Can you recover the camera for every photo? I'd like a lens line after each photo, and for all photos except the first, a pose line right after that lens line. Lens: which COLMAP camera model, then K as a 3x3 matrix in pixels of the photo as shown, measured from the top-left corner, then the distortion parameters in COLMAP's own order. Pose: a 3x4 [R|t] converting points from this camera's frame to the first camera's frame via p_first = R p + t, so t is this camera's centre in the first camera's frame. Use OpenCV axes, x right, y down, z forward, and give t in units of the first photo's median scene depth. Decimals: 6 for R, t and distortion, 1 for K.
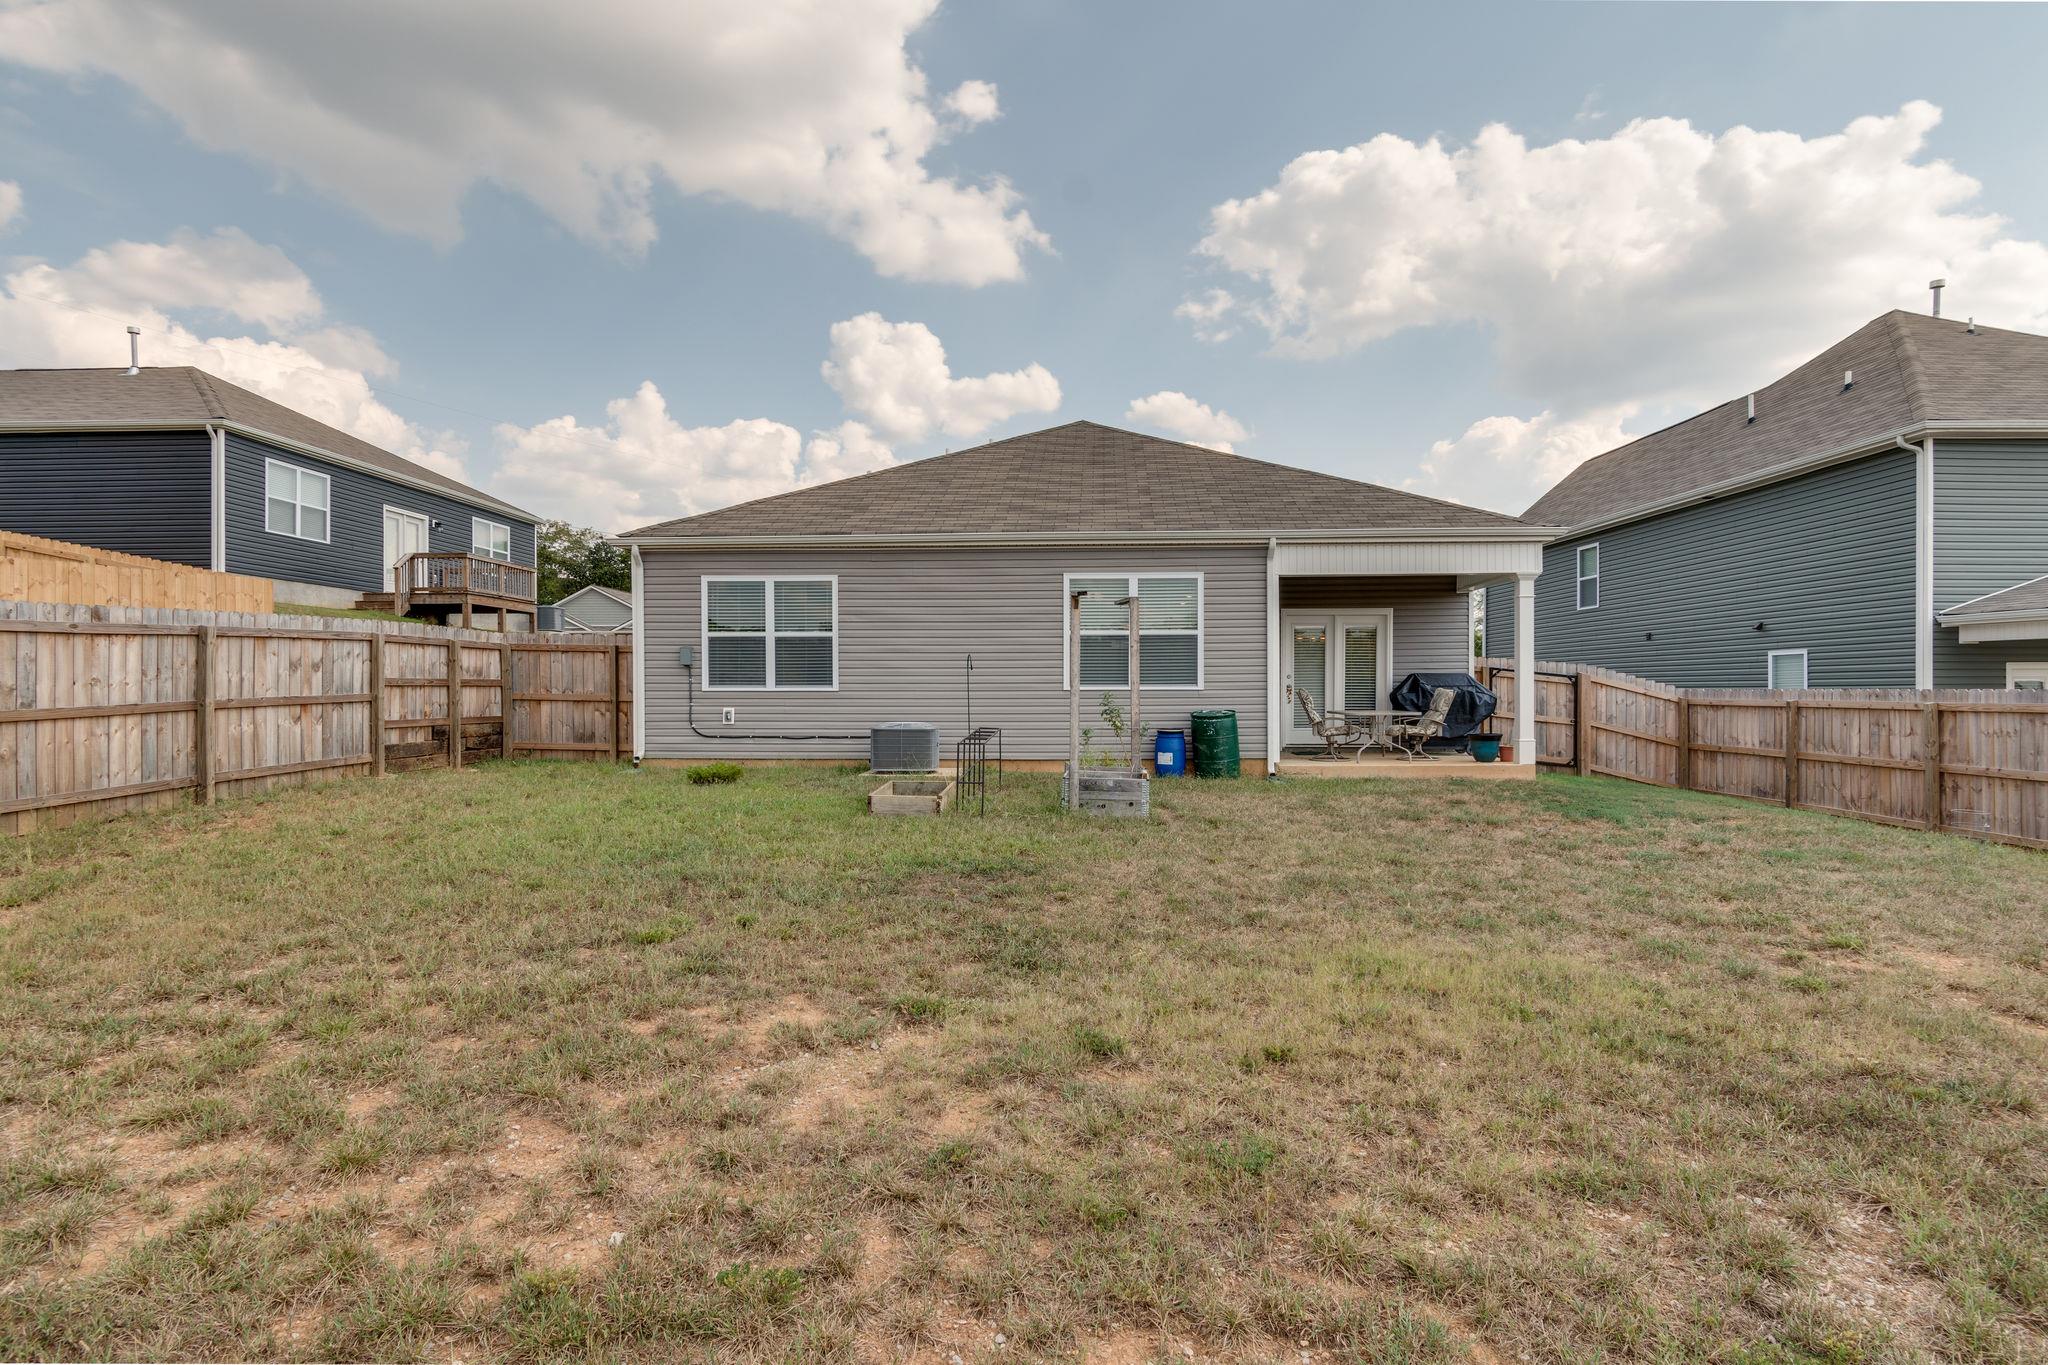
lens RADIAL K [[1043.7, 0, 1025.8], [0, 1043.7, 674.9], [0, 0, 1]] dist [0.001932, -0.000927]
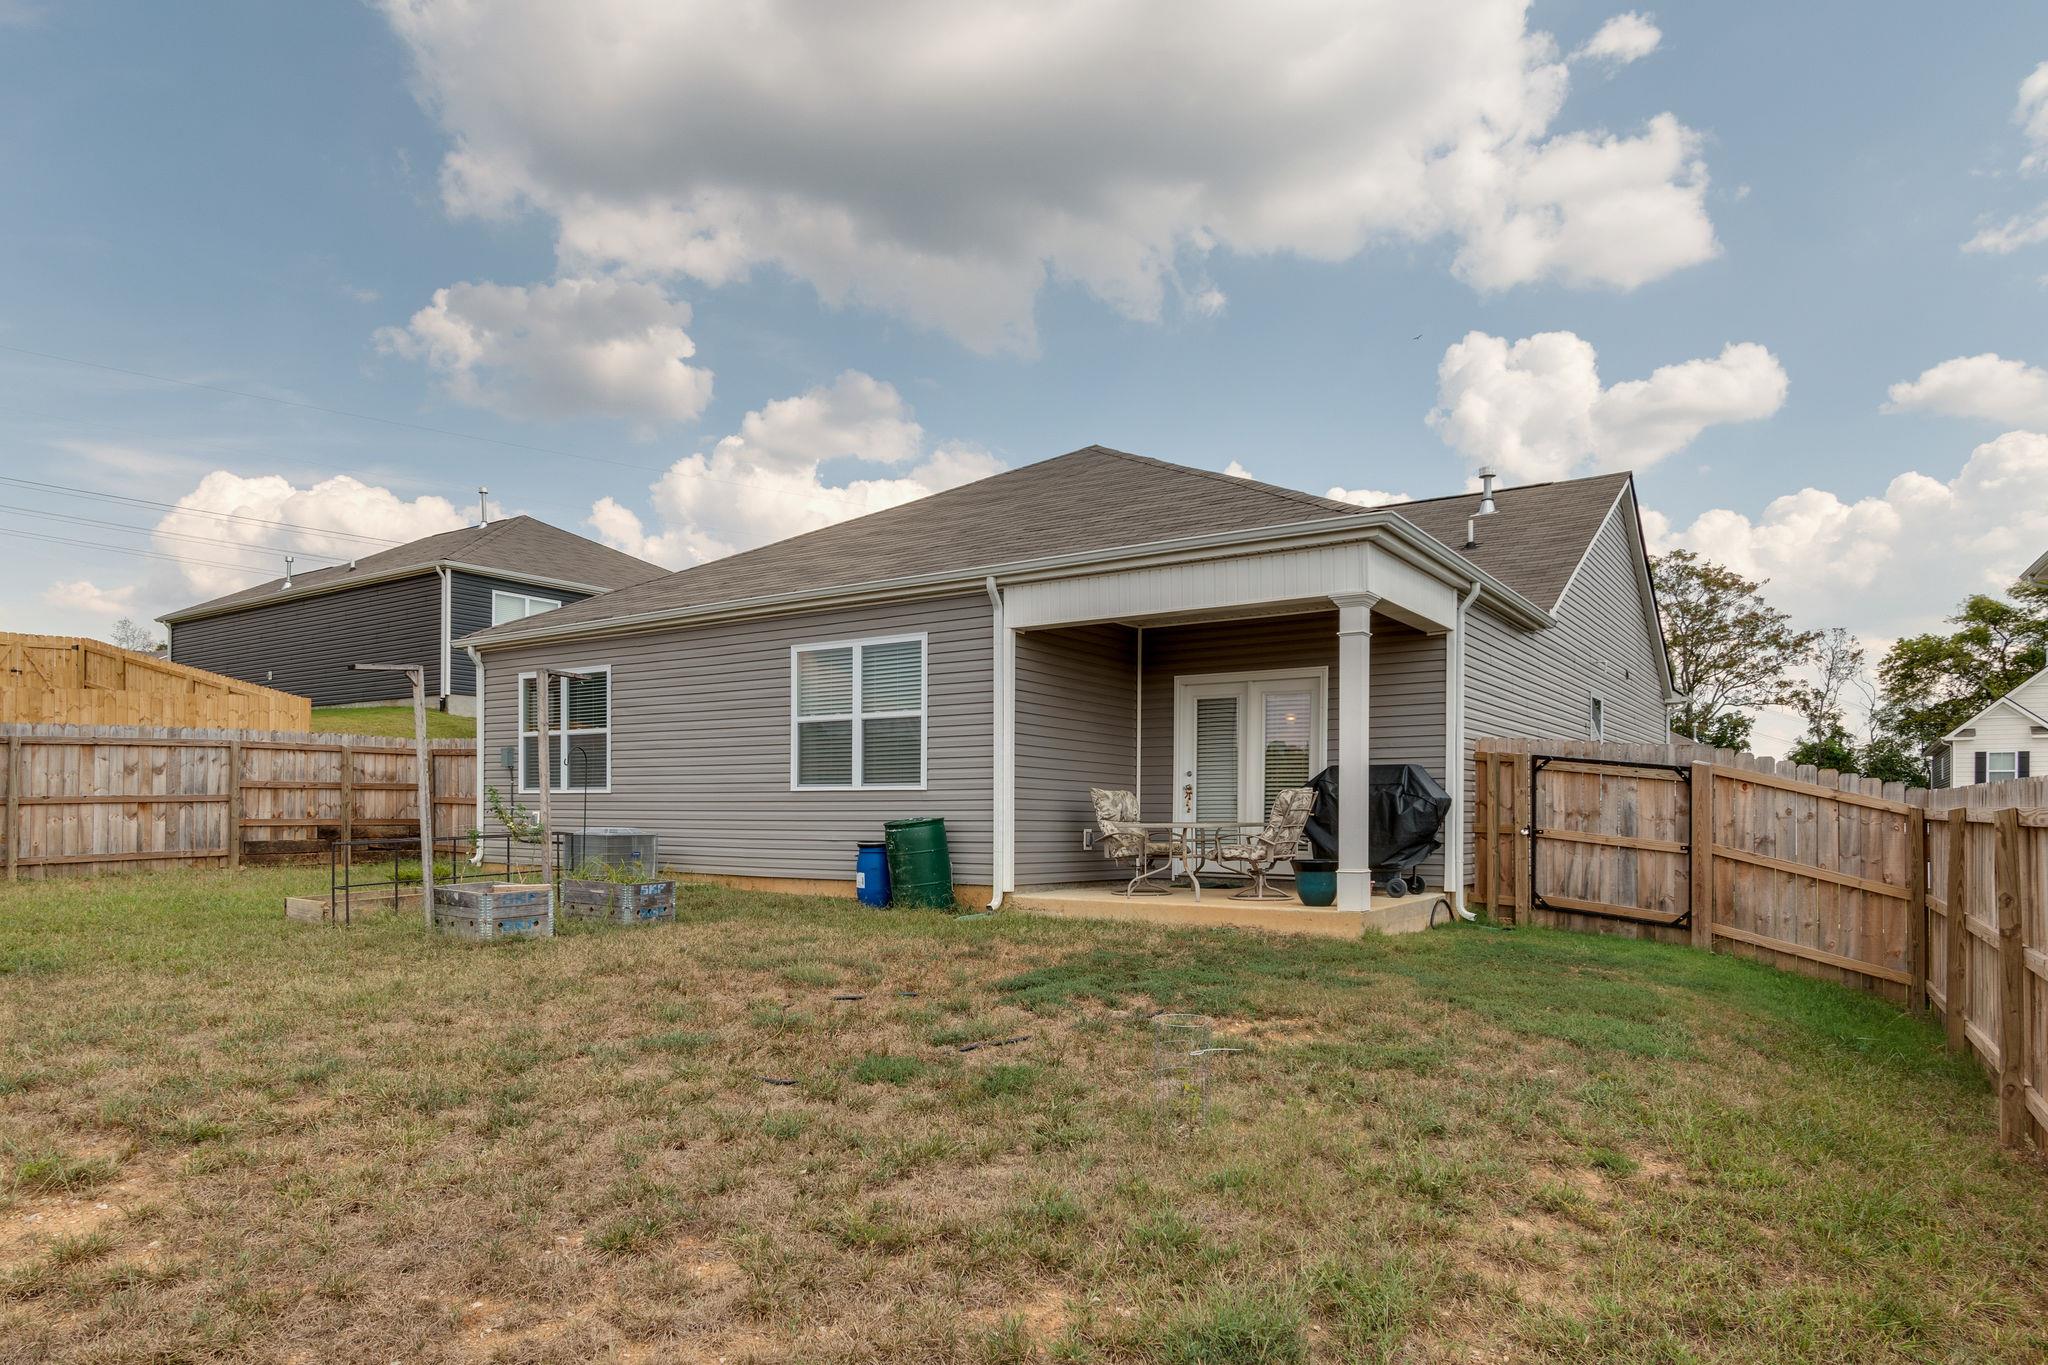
lens RADIAL K [[1254.2, 0, 1024.0], [0, 1254.2, 700.2], [0, 0, 1]] dist [-0.000692, 0.000367]
pose [[0.841486, -0.042785, -0.538582, 0.712095], [0.003368, 0.997256, -0.073960, 0.016888], [0.540268, 0.060423, 0.839321, 0.283736]]
